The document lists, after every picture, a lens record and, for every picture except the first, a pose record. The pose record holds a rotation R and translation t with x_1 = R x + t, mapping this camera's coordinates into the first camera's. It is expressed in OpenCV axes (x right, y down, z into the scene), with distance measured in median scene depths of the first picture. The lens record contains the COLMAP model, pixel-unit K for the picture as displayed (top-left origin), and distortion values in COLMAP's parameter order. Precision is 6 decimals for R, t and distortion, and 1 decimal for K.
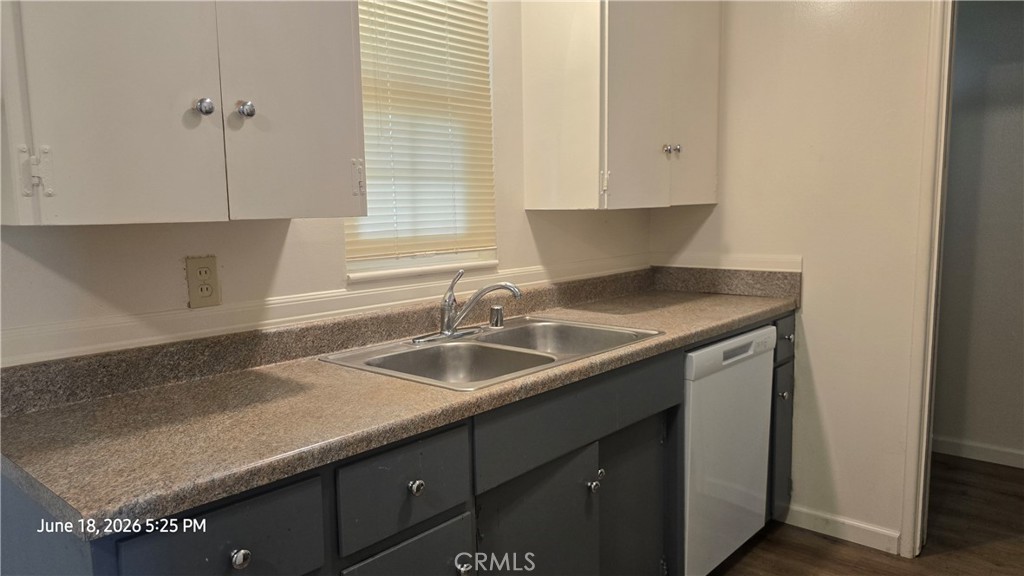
lens RADIAL K [[690.5, 0, 508.8], [0, 690.5, 290.3], [0, 0, 1]] dist [0.049850, -0.048603]
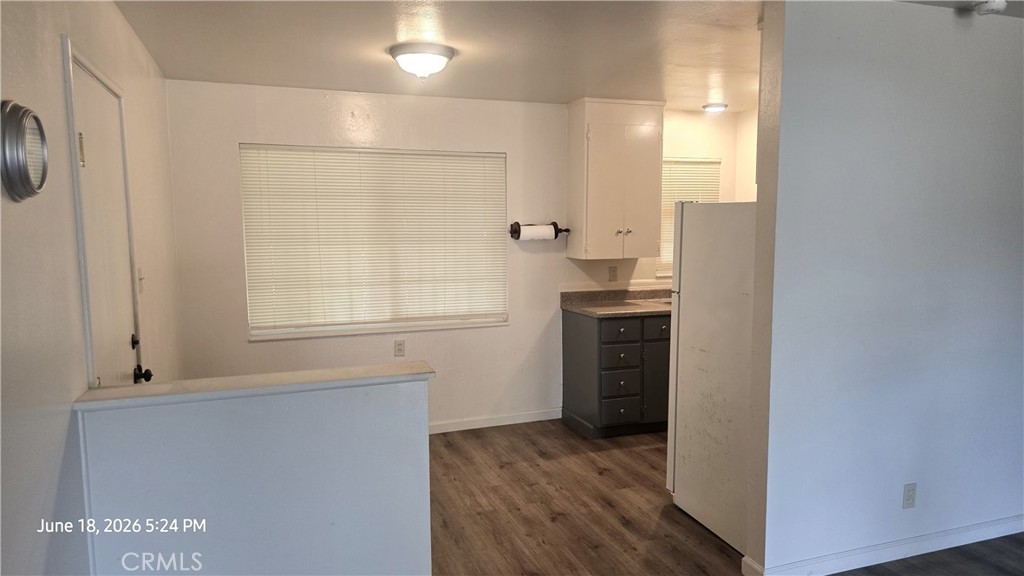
lens RADIAL K [[690.5, 0, 511.3], [0, 690.5, 288.8], [0, 0, 1]] dist [0.049850, -0.048603]
pose [[0.877162, 0.063377, -0.475995, 0.785418], [-0.070076, 0.997535, 0.003683, 0.086511], [0.475055, 0.030125, 0.879440, -2.345901]]
